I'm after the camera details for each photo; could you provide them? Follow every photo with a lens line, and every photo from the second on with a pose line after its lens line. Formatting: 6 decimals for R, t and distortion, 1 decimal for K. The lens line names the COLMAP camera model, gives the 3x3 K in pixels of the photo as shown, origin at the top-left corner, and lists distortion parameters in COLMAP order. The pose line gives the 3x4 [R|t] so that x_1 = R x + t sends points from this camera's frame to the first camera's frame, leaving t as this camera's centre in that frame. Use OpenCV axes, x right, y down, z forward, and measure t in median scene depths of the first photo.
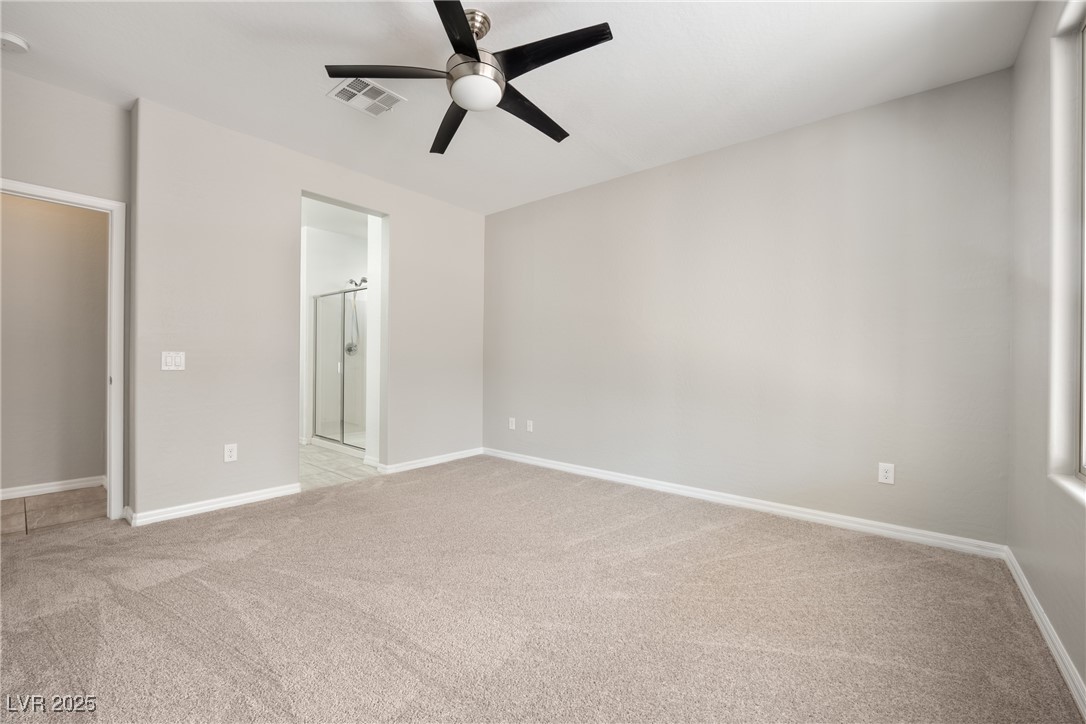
lens RADIAL K [[447.3, 0, 553.7], [0, 447.3, 360.0], [0, 0, 1]] dist [-0.010719, 0.000093]
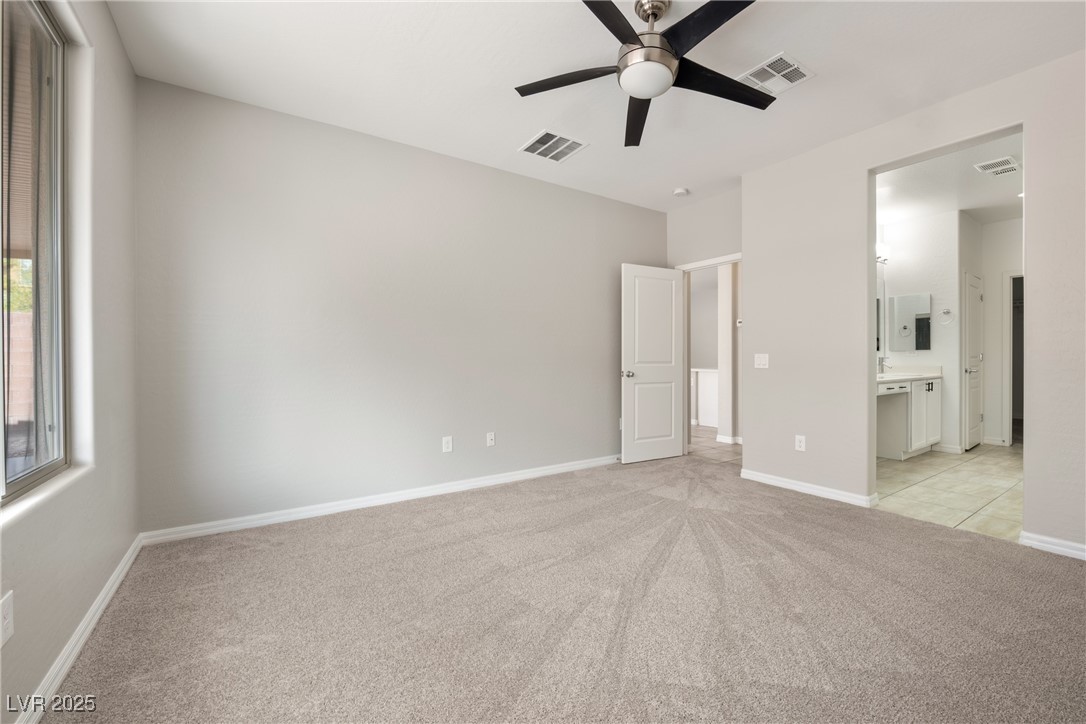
lens RADIAL K [[447.3, 0, 546.6], [0, 447.3, 358.8], [0, 0, 1]] dist [-0.010719, 0.000093]
pose [[-0.293701, -0.006089, -0.955878, 0.573702], [-0.003459, 0.999980, -0.005307, 0.004511], [0.955891, 0.001748, -0.293716, 0.771149]]
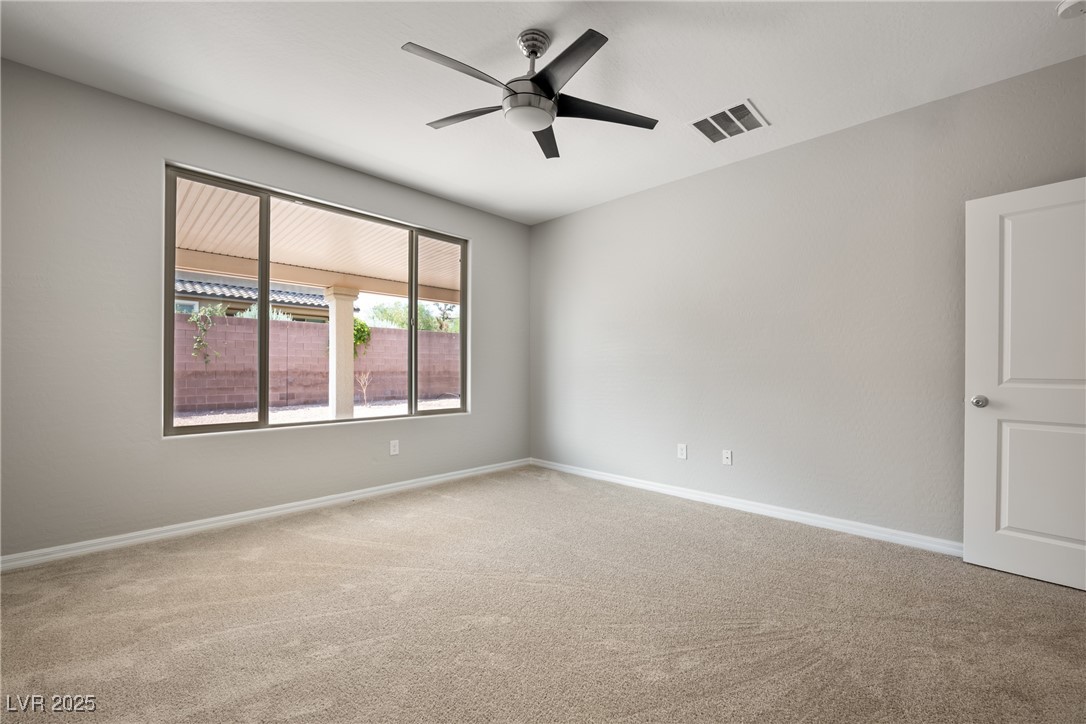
lens RADIAL K [[447.3, 0, 543.5], [0, 447.3, 369.1], [0, 0, 1]] dist [-0.010719, 0.000093]
pose [[-0.995599, -0.010392, 0.093140, -0.249060], [-0.009880, 0.999933, 0.005959, -0.008549], [-0.093196, 0.005013, -0.995635, 1.489855]]
